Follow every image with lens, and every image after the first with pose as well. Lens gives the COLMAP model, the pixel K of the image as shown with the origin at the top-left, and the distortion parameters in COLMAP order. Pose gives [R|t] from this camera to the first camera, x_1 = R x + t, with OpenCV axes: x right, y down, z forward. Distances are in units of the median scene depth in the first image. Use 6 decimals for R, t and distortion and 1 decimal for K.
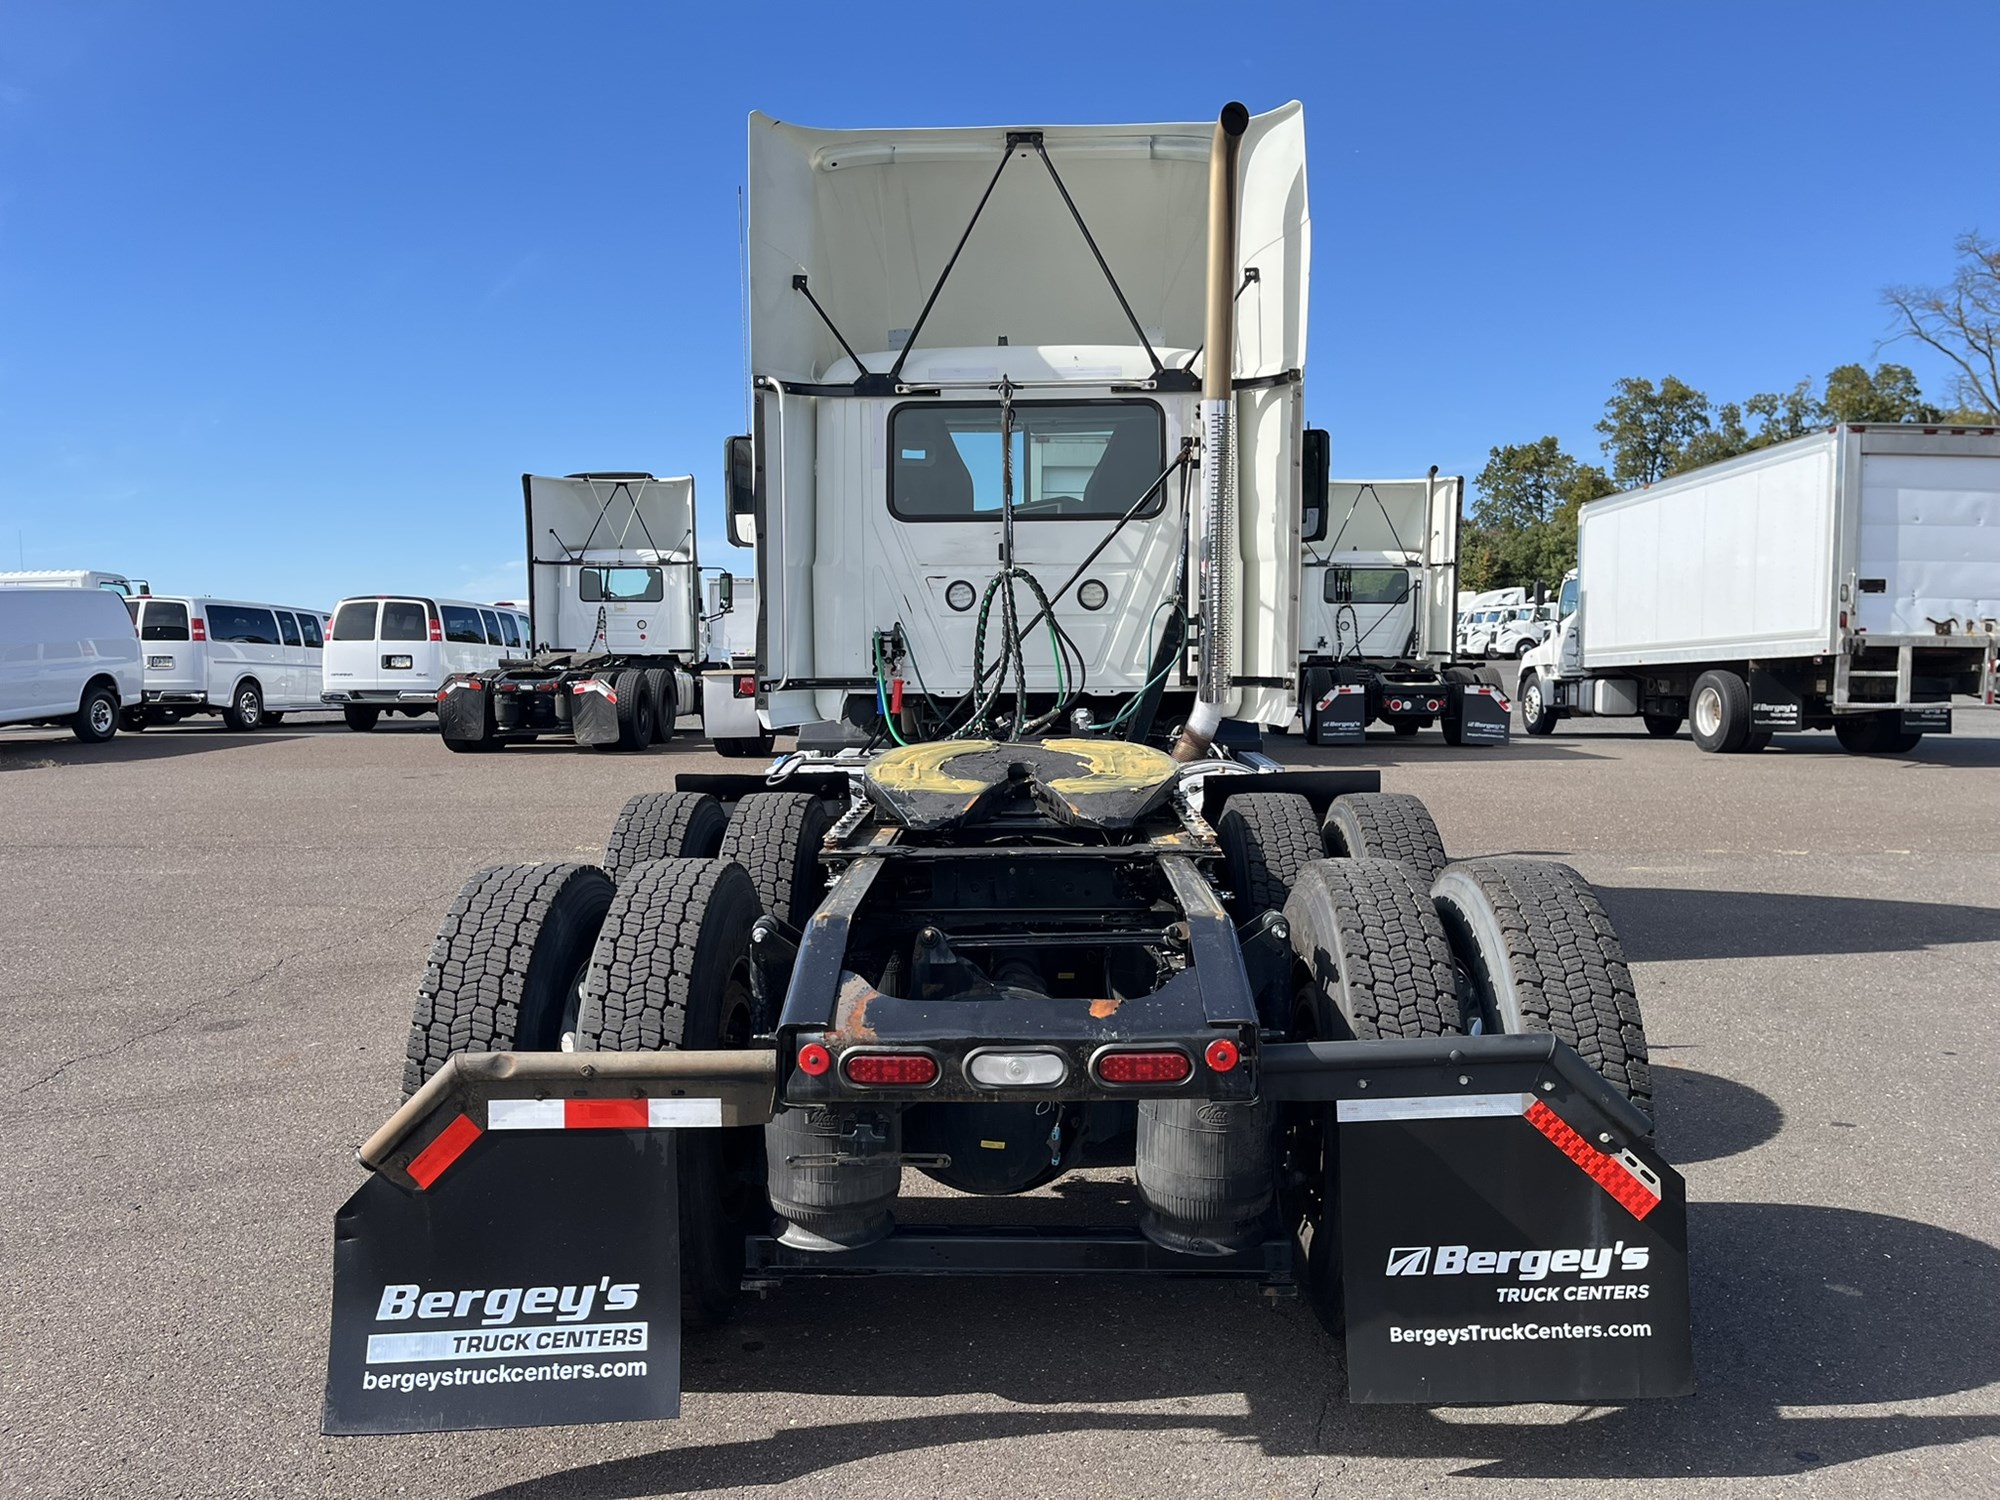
lens RADIAL K [[1512.2, 0, 991.1], [0, 1512.2, 746.5], [0, 0, 1]] dist [0.002392, -0.000550]
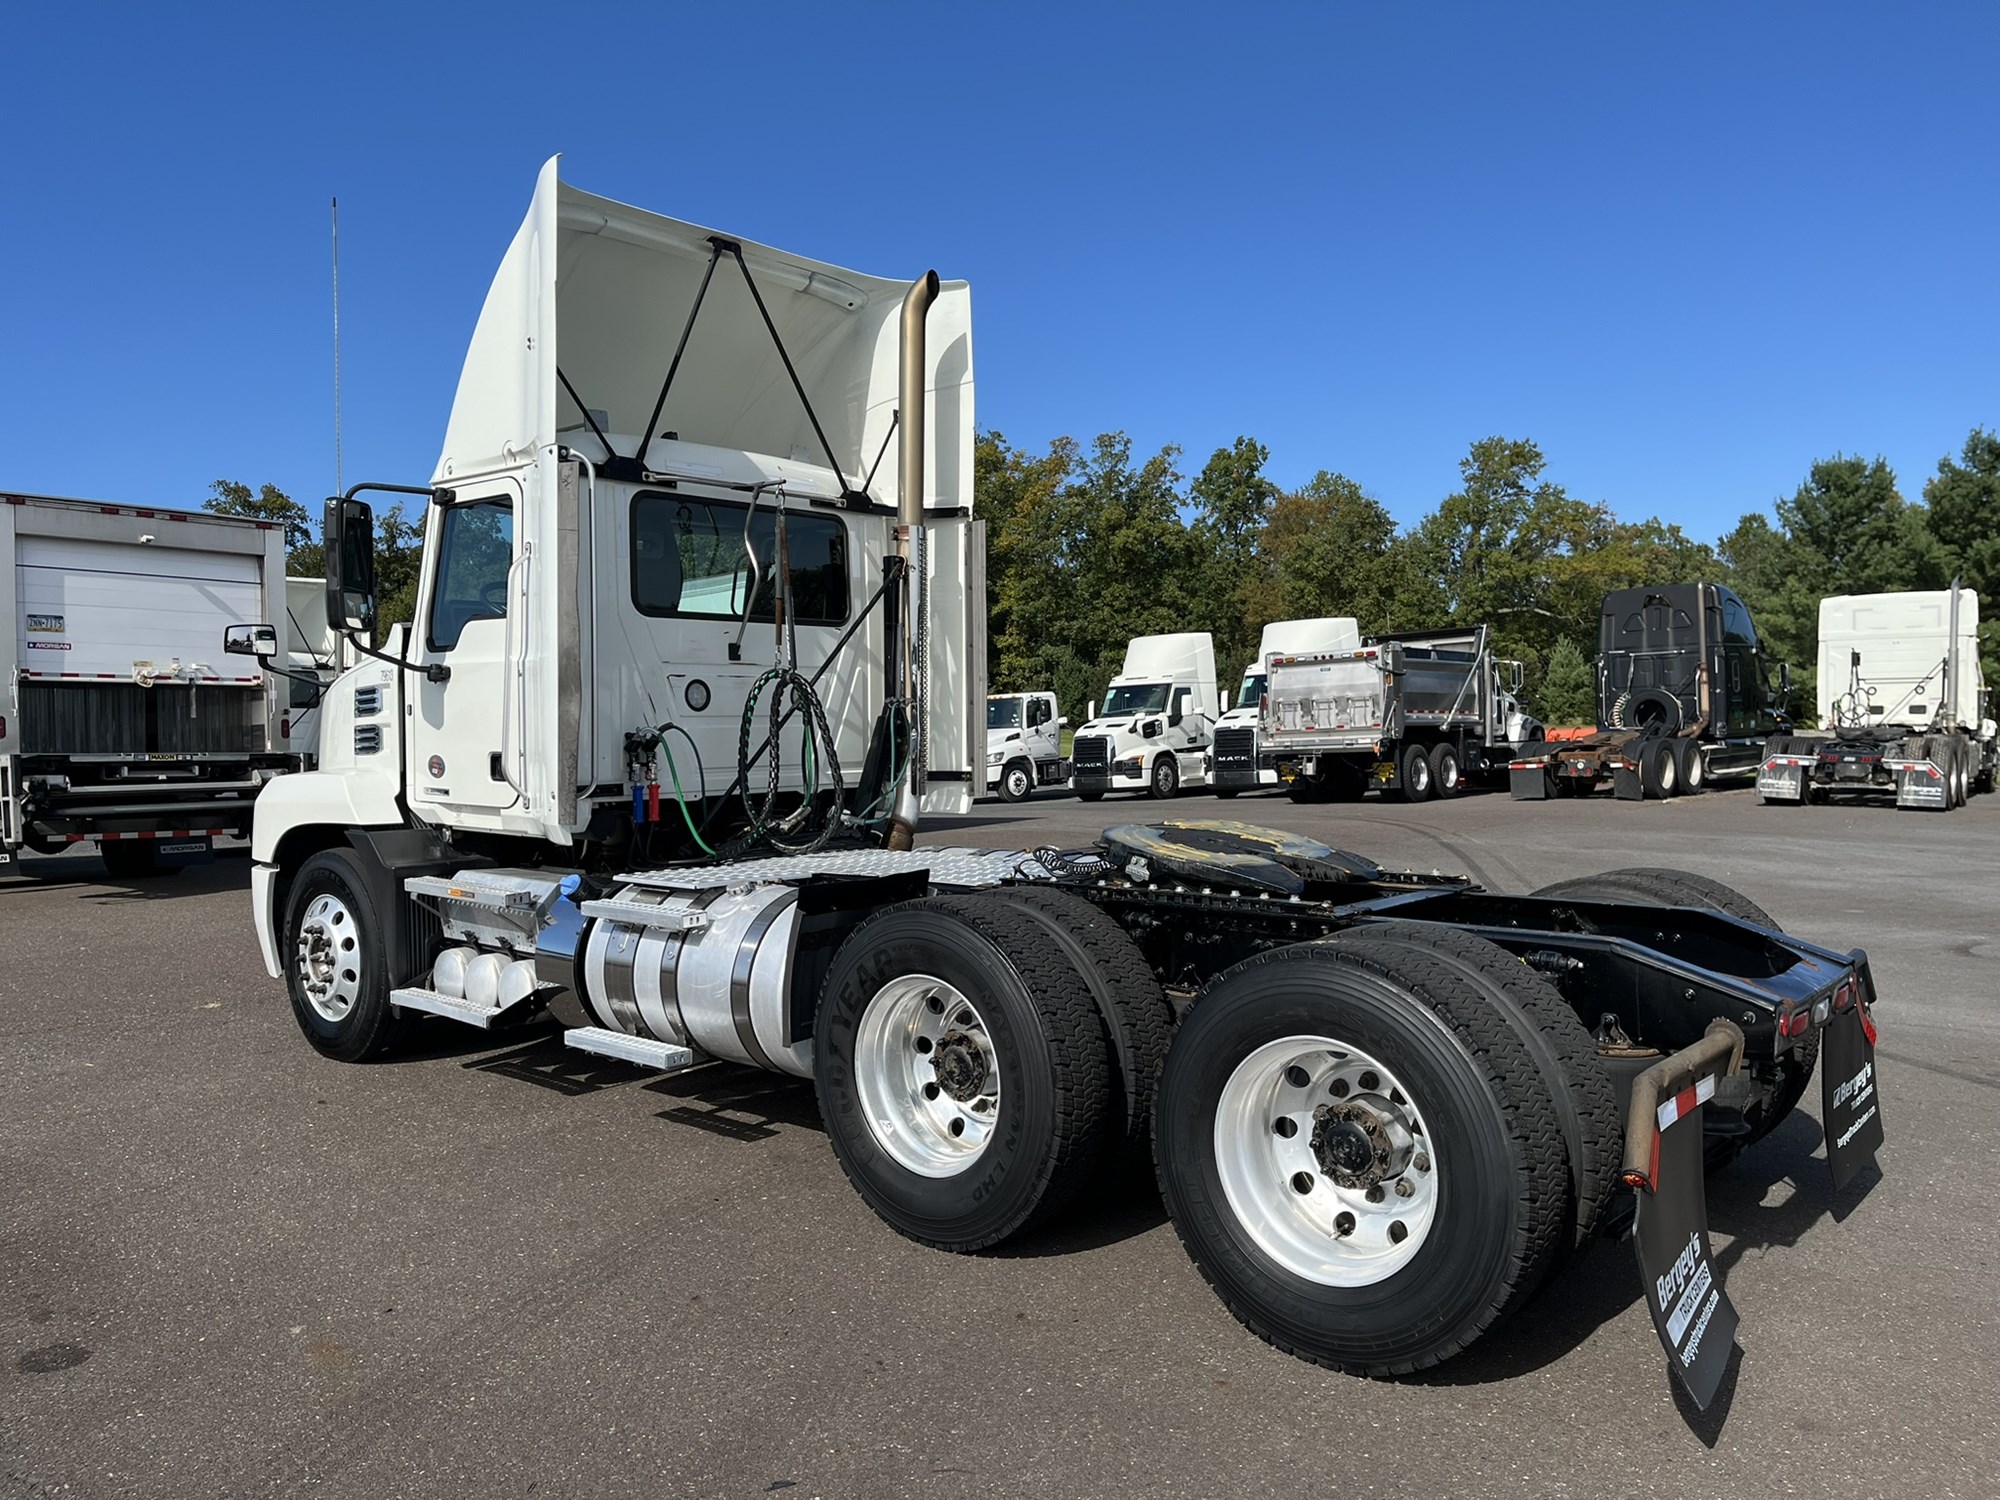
lens RADIAL K [[1512.2, 0, 991.1], [0, 1512.2, 746.5], [0, 0, 1]] dist [0.002392, -0.000550]
pose [[0.643318, -0.009646, 0.765539, -0.643904], [0.063697, 0.997128, -0.040963, -0.016112], [-0.762945, 0.075115, 0.642085, 0.242540]]
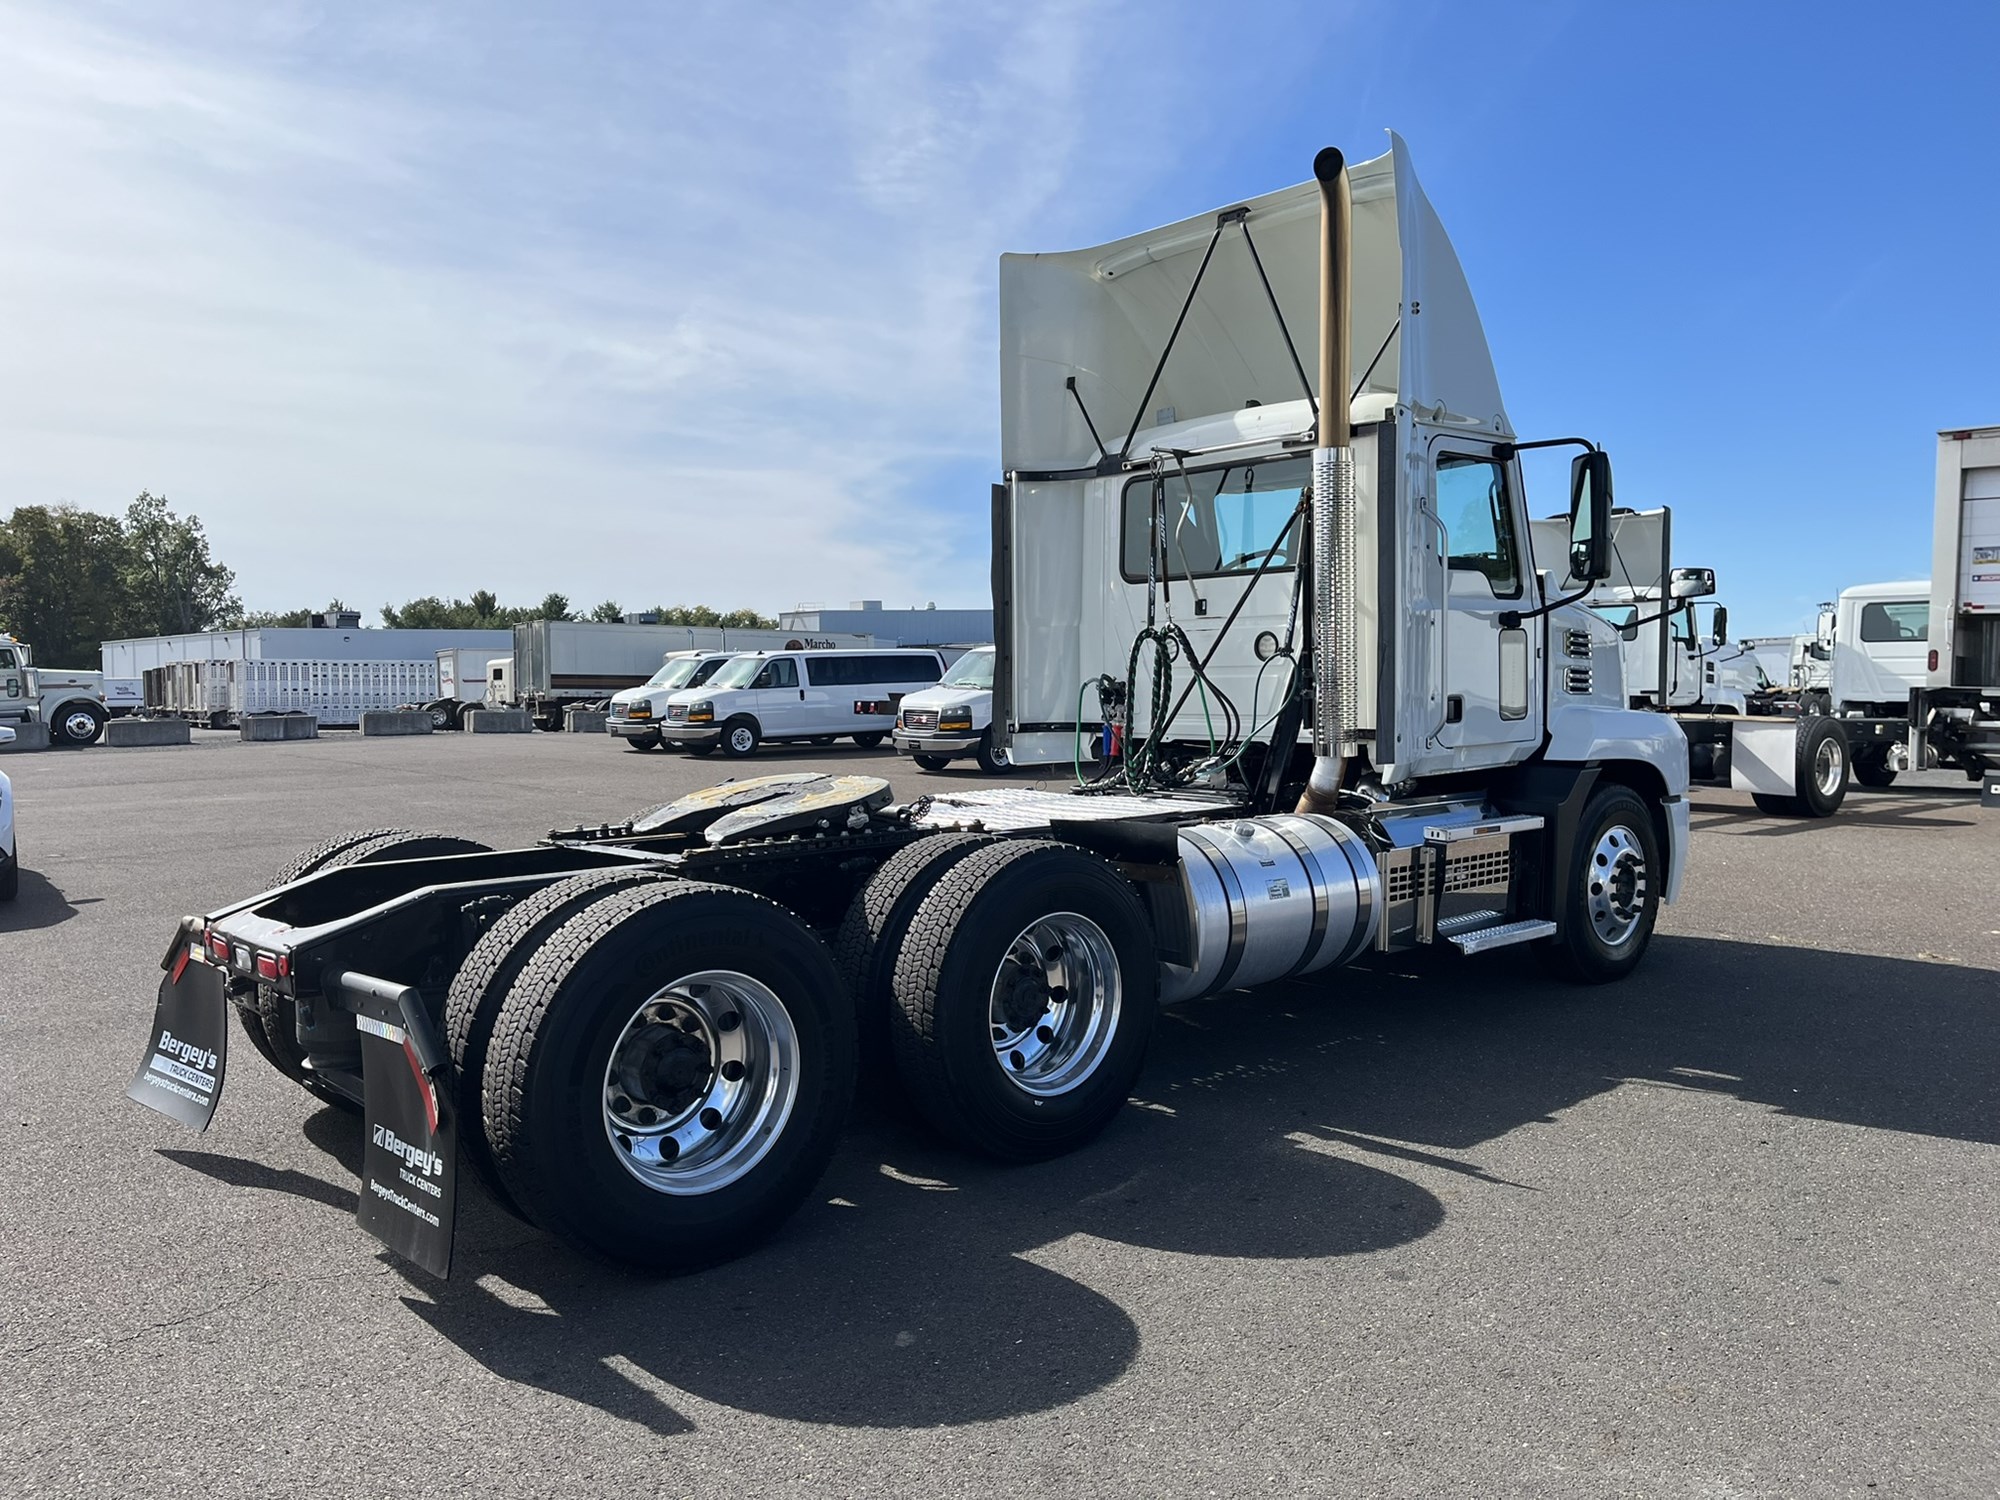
lens RADIAL K [[1490.7, 0, 994.4], [0, 1490.7, 745.5], [0, 0, 1]] dist [0.074959, -0.099983]
pose [[0.690956, 0.032212, -0.722178, 0.680191], [-0.049756, 0.998757, -0.003056, -0.020845], [0.721182, 0.038044, 0.691700, 0.167669]]
